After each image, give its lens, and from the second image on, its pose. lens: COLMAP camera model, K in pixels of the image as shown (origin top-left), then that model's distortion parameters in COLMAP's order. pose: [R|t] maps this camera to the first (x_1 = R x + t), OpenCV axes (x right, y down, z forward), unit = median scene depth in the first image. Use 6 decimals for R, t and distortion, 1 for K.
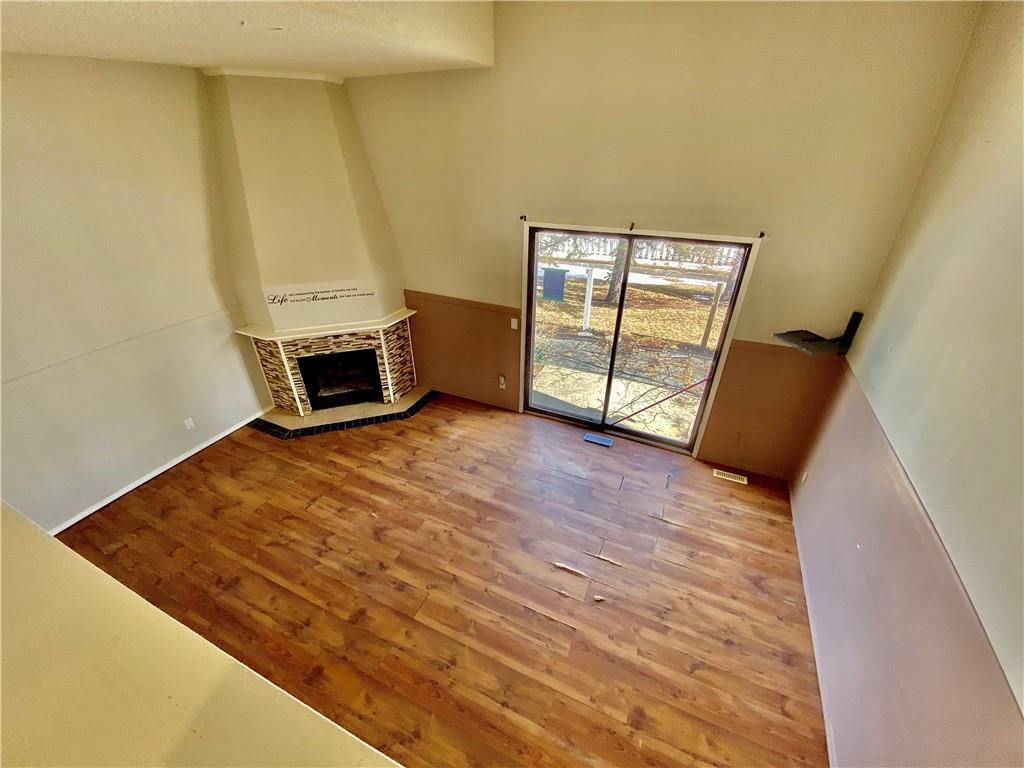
lens RADIAL K [[413.9, 0, 509.4], [0, 413.9, 385.9], [0, 0, 1]] dist [0.022632, -0.022140]
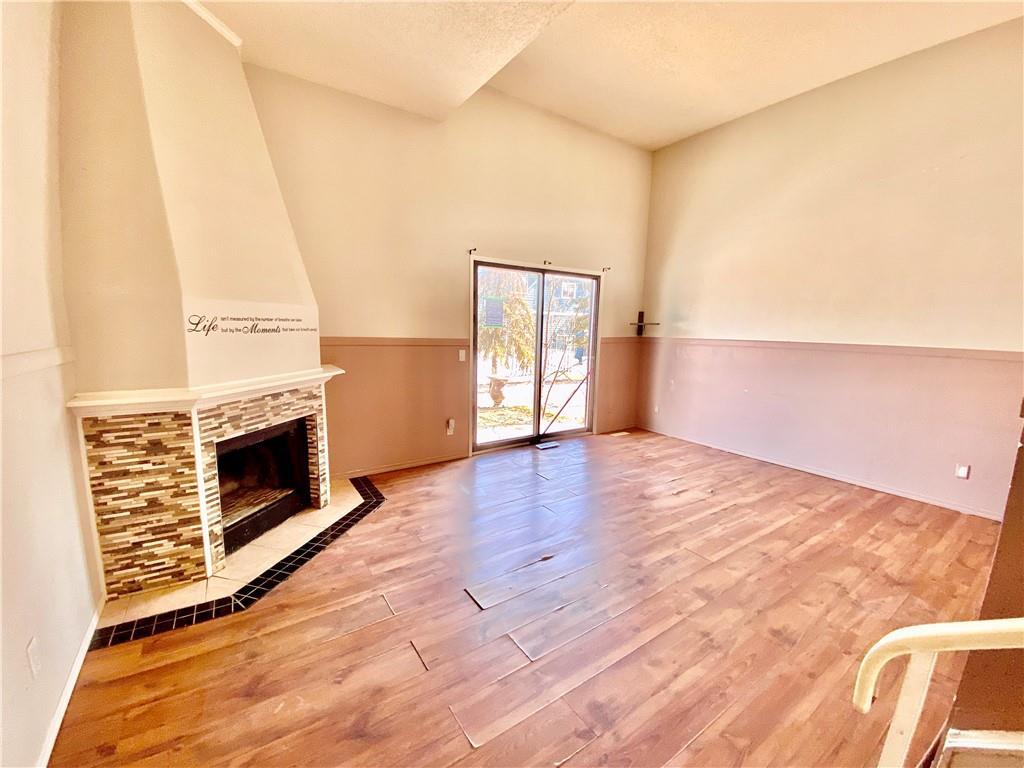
lens RADIAL K [[413.9, 0, 509.4], [0, 413.9, 385.9], [0, 0, 1]] dist [0.022632, -0.022140]
pose [[0.517605, -0.115401, 0.847801, -0.769708], [0.408685, 0.903869, -0.126480, 0.083495], [-0.751706, 0.411950, 0.515010, 0.443832]]
